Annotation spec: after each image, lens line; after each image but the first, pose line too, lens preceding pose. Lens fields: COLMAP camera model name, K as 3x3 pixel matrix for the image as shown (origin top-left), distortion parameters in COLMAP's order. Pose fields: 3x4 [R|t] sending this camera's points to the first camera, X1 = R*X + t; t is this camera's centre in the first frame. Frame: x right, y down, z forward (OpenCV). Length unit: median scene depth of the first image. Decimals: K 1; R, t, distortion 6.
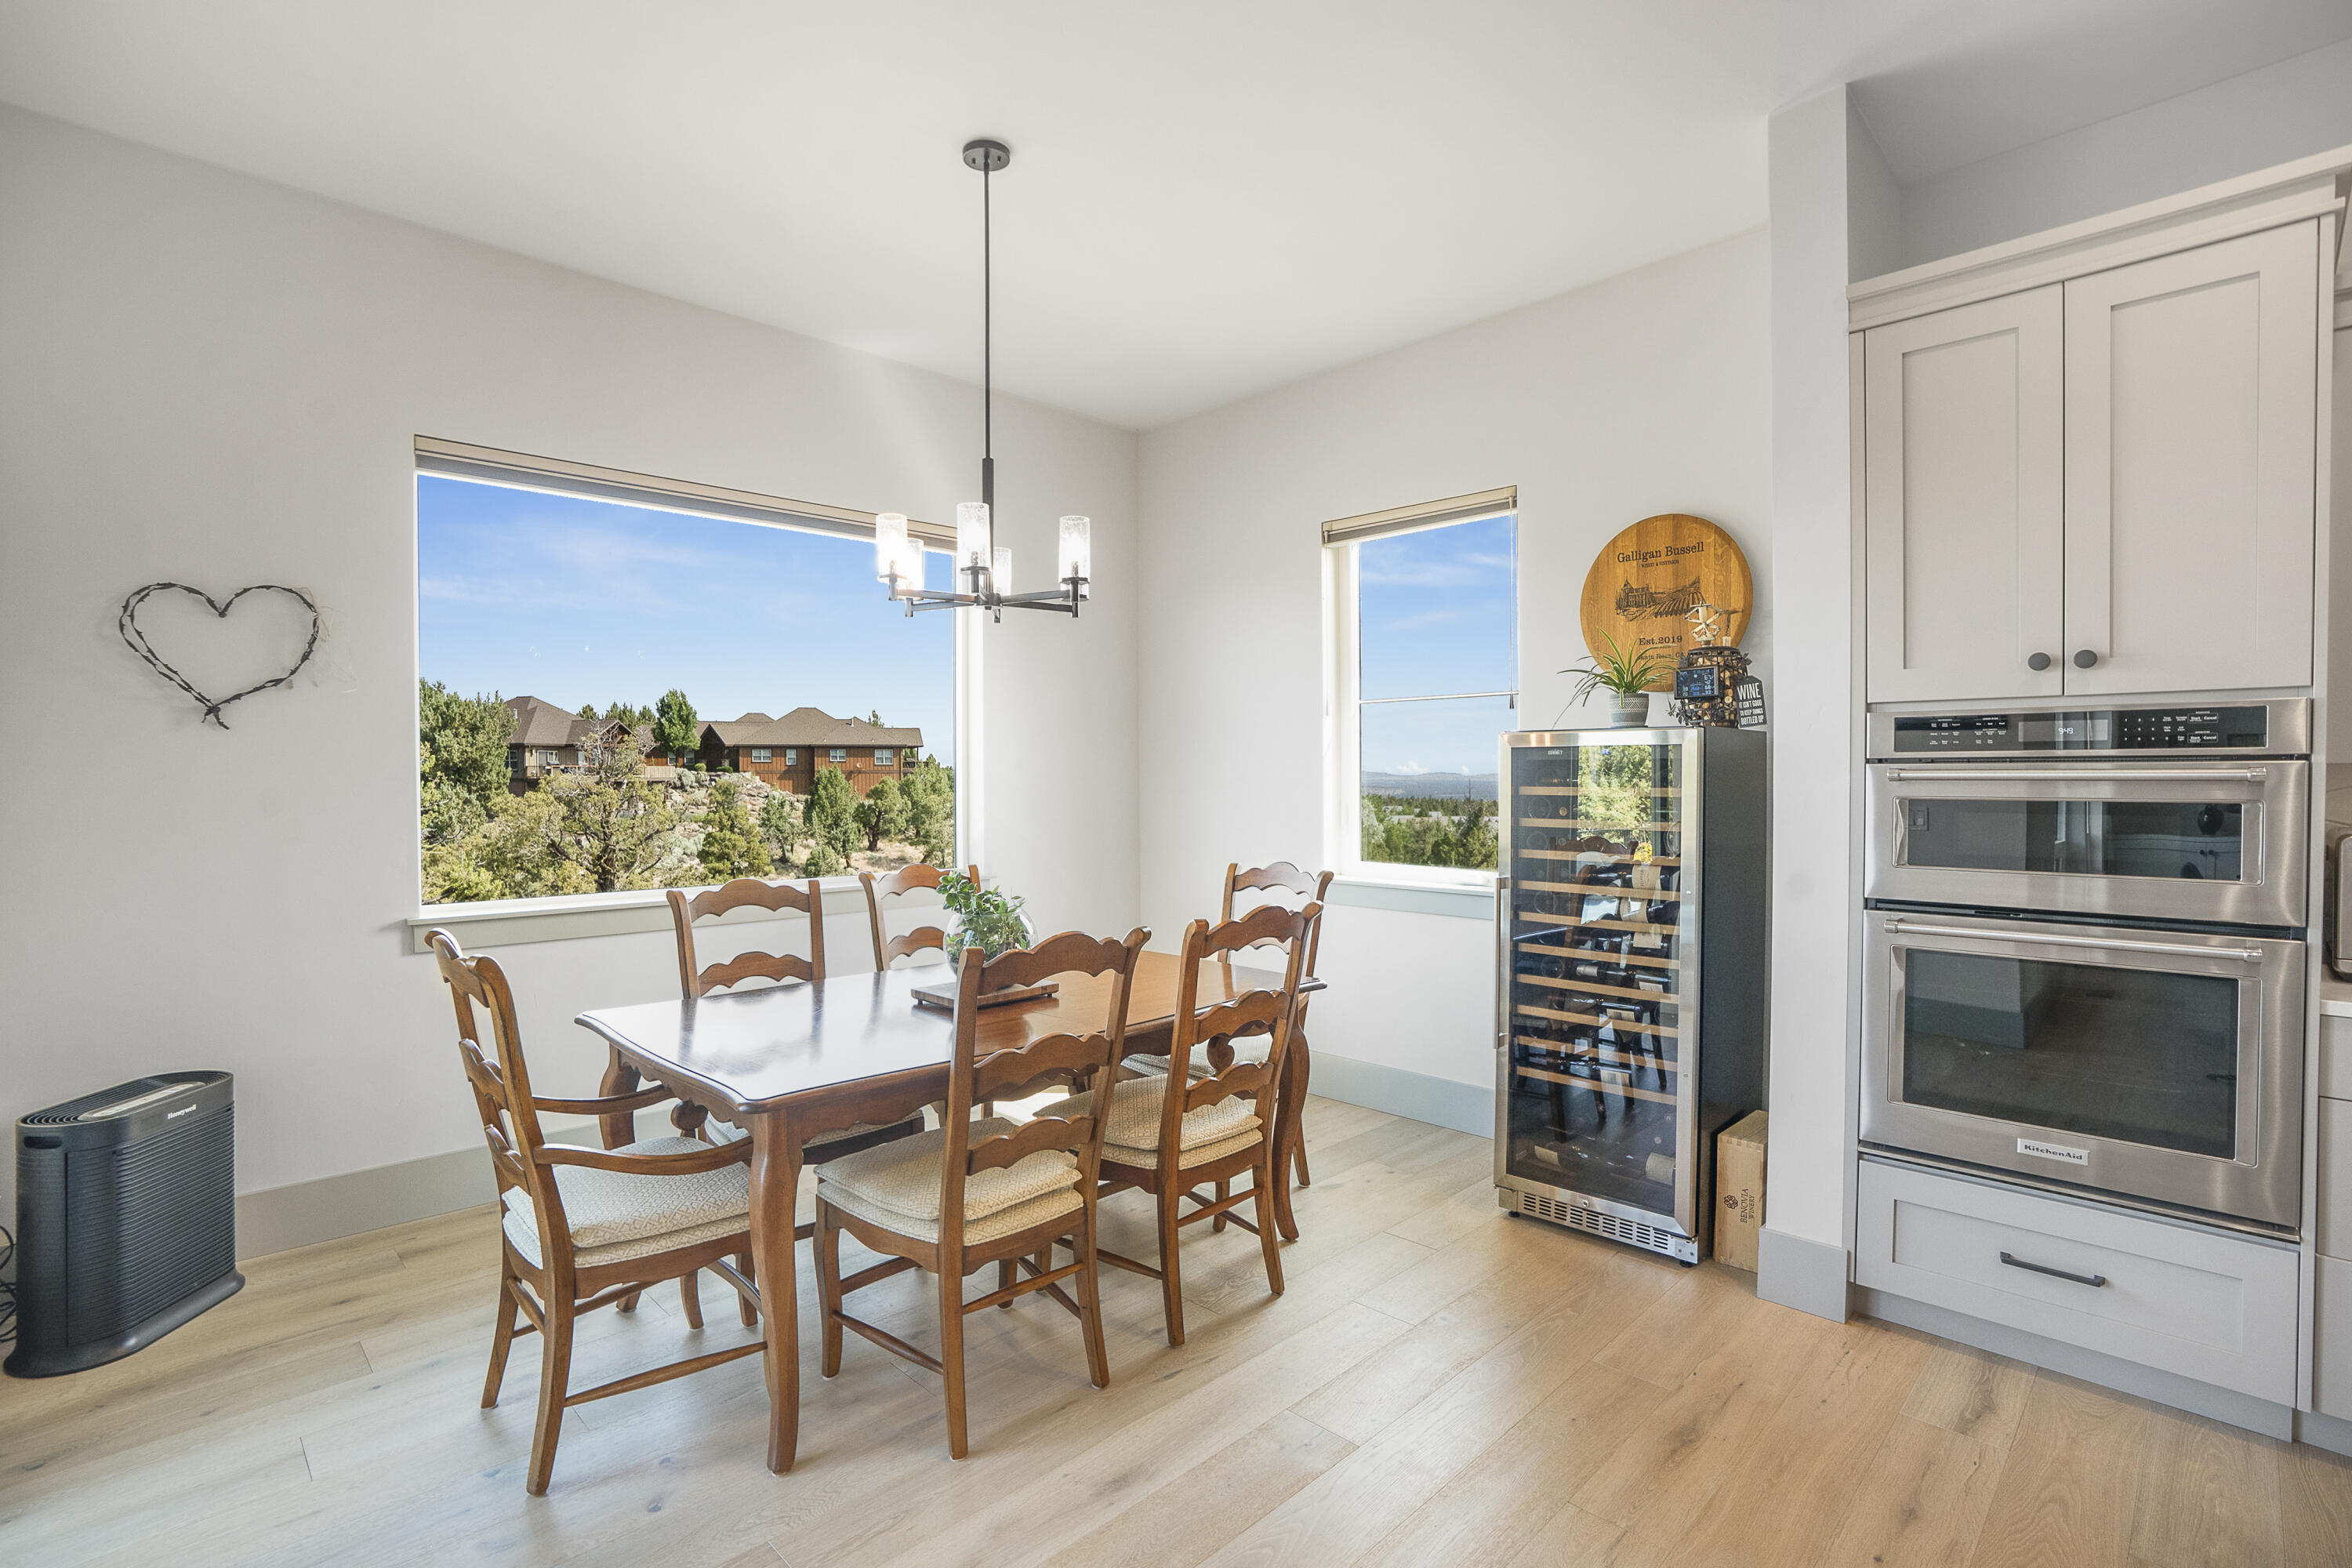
lens RADIAL K [[1113.4, 0, 1182.5], [0, 1113.4, 798.4], [0, 0, 1]] dist [-0.052087, 0.021439]
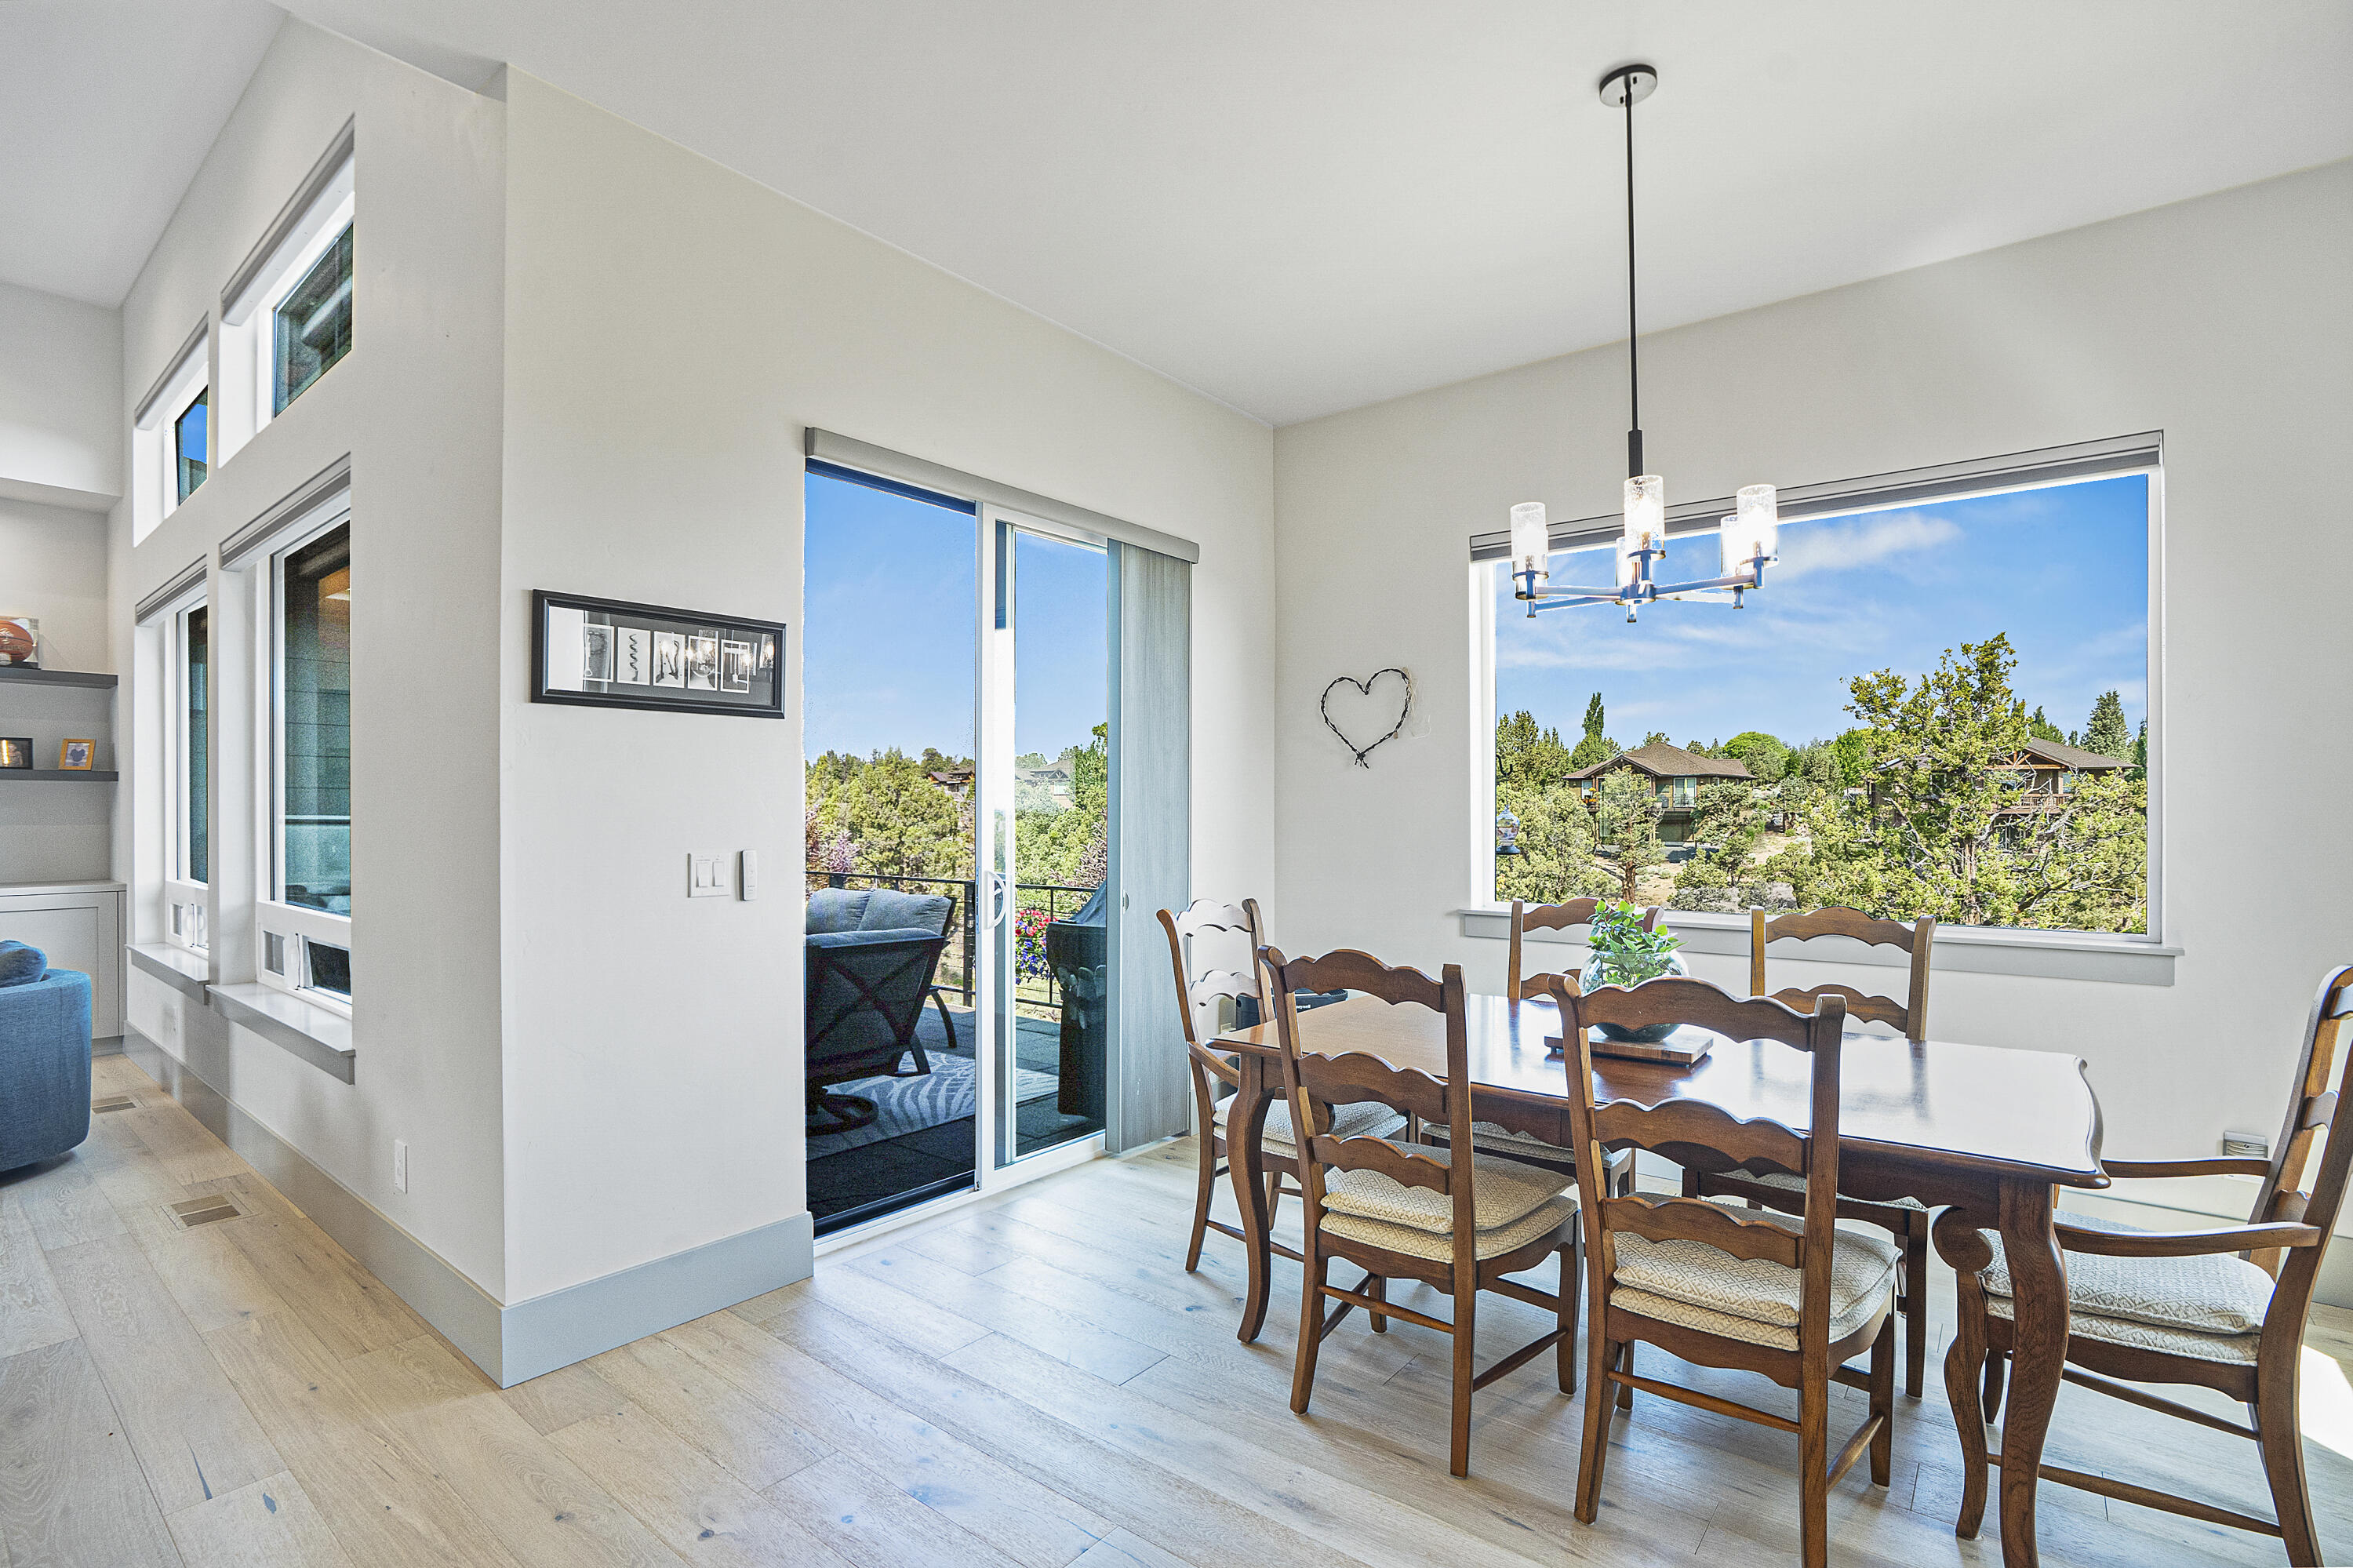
lens RADIAL K [[1113.9, 0, 1125.7], [0, 1113.9, 831.1], [0, 0, 1]] dist [-0.052087, 0.021439]
pose [[0.072741, 0.022826, -0.997090, 0.682396], [-0.020087, 0.999569, 0.021418, -0.001805], [0.997149, 0.018471, 0.073168, 0.574471]]
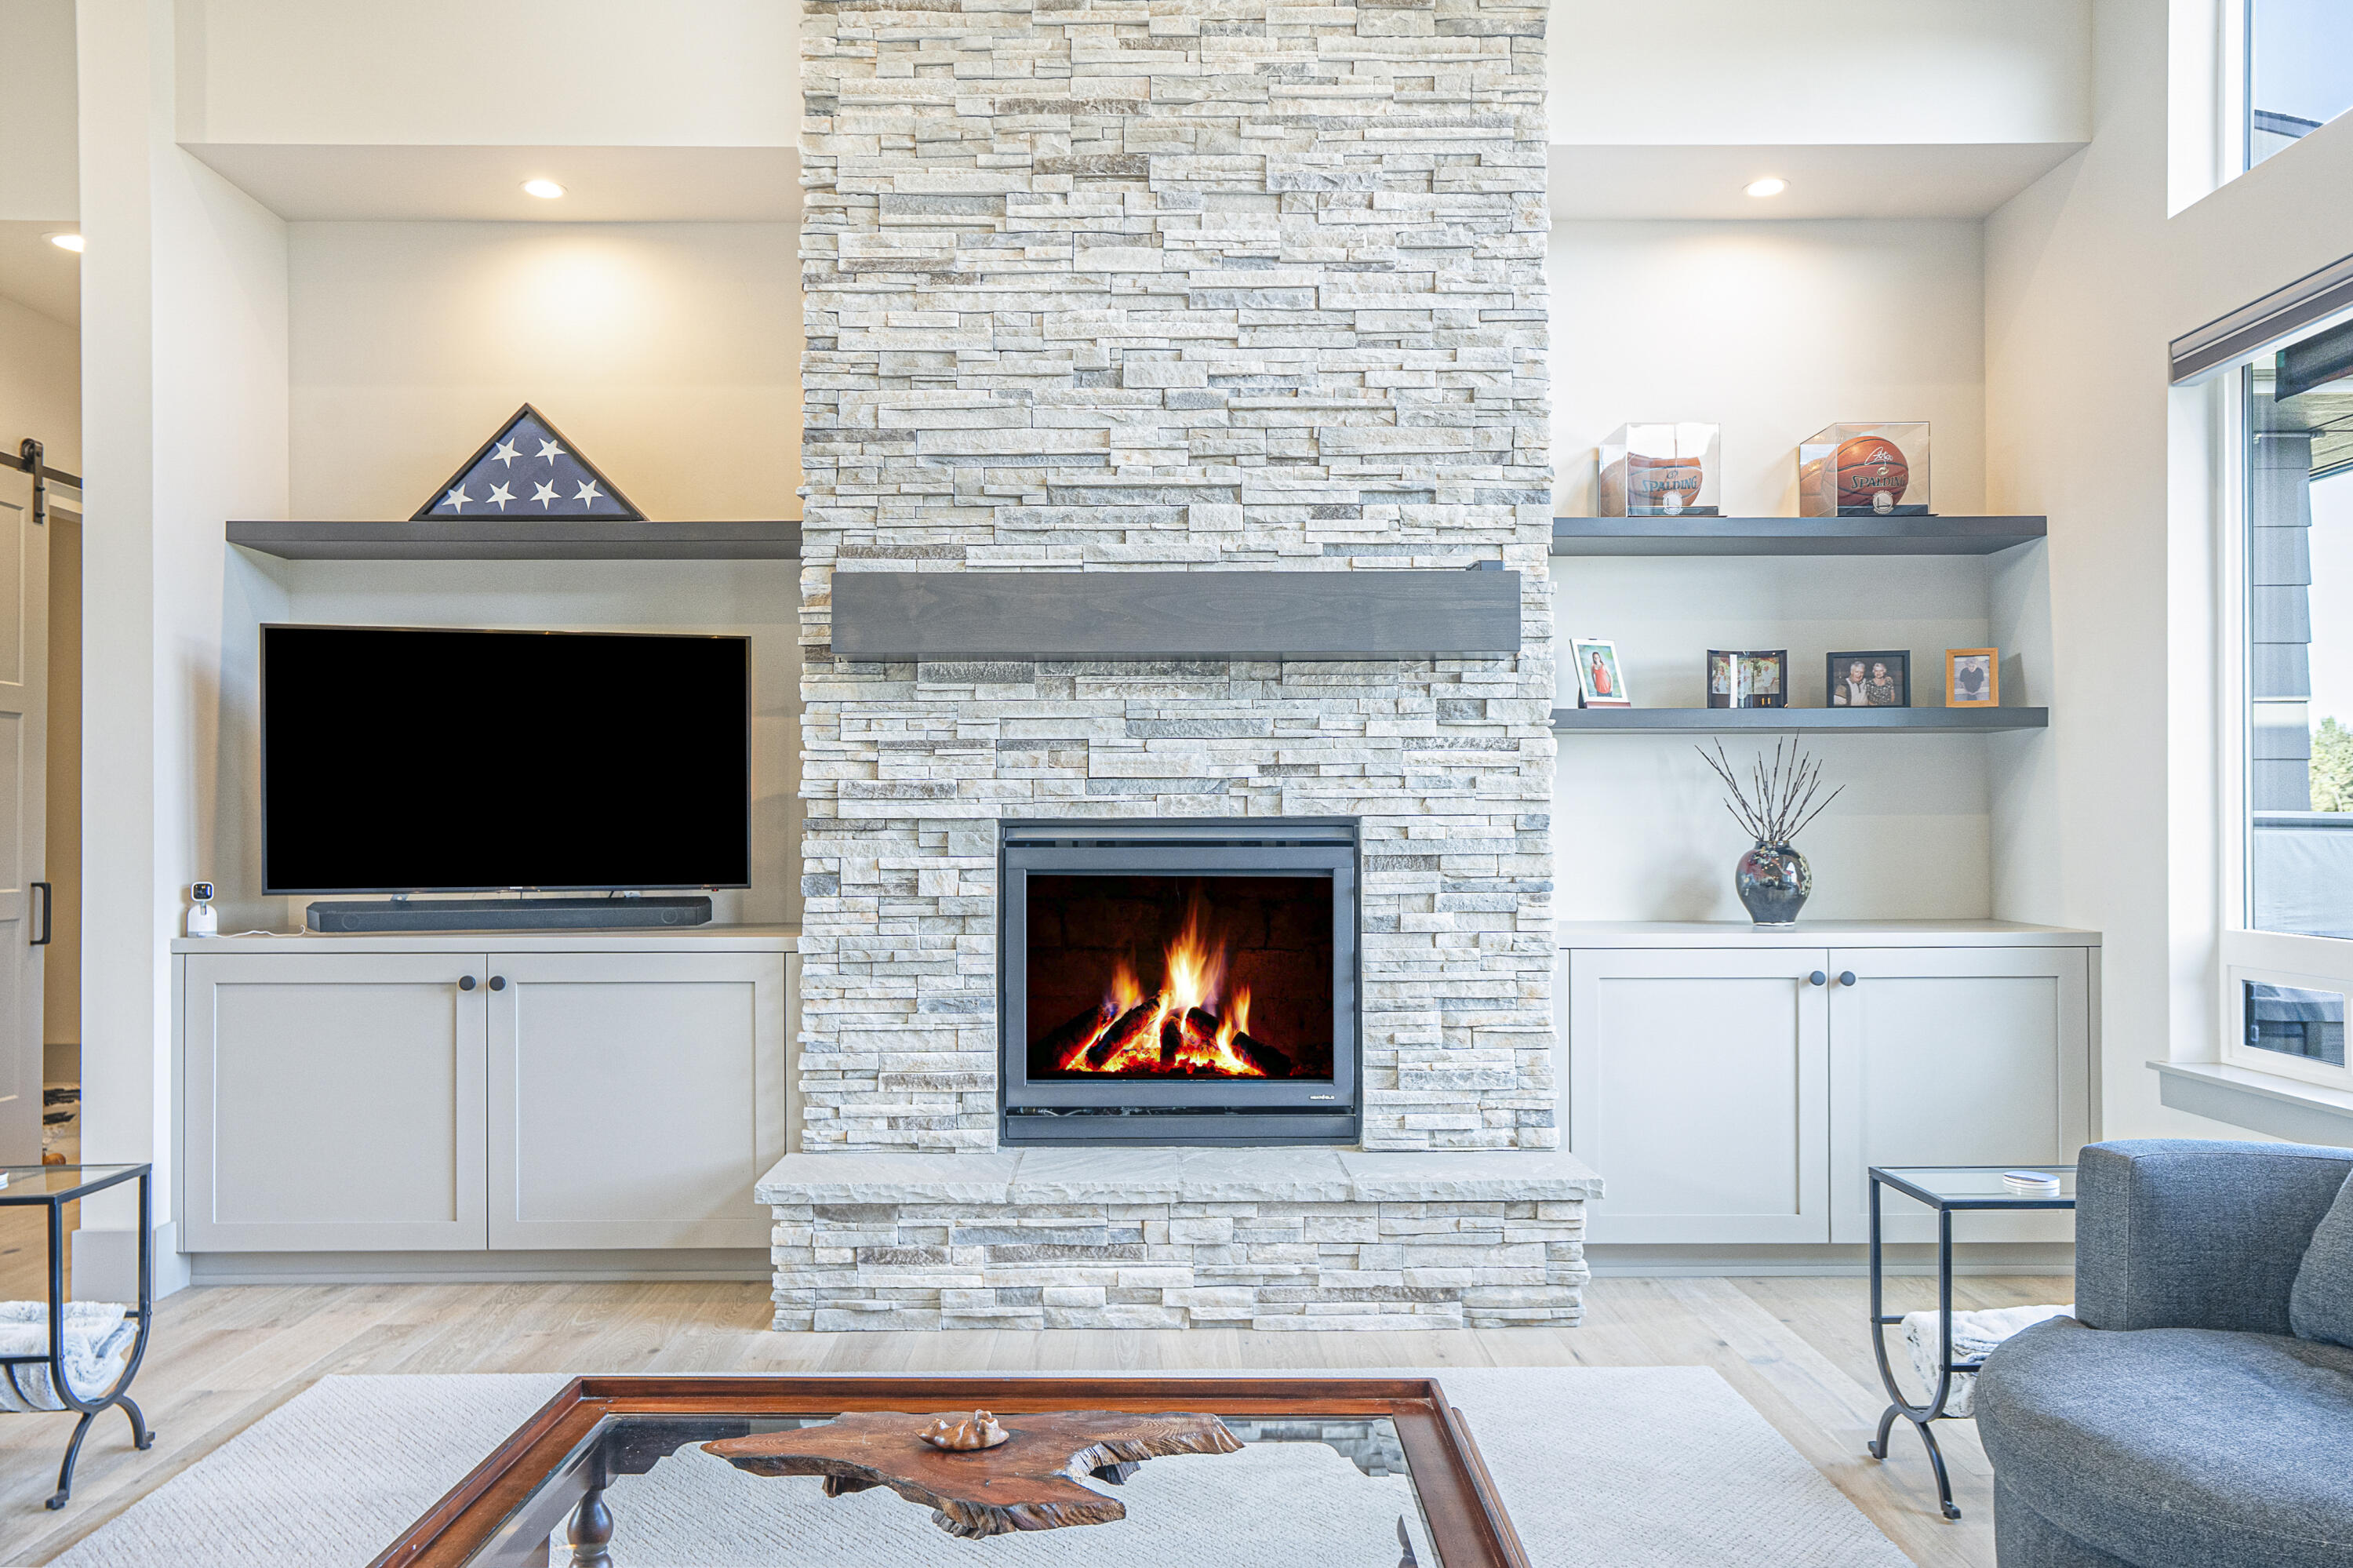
lens RADIAL K [[1662.5, 0, 1179.9], [0, 1662.5, 819.4], [0, 0, 1]] dist [0.013389, 0.005964]
pose [[-0.711226, 0.000159, -0.702963, 0.171141], [-0.009256, 0.999911, 0.009591, 0.072633], [0.702902, 0.013328, -0.711161, -0.725192]]
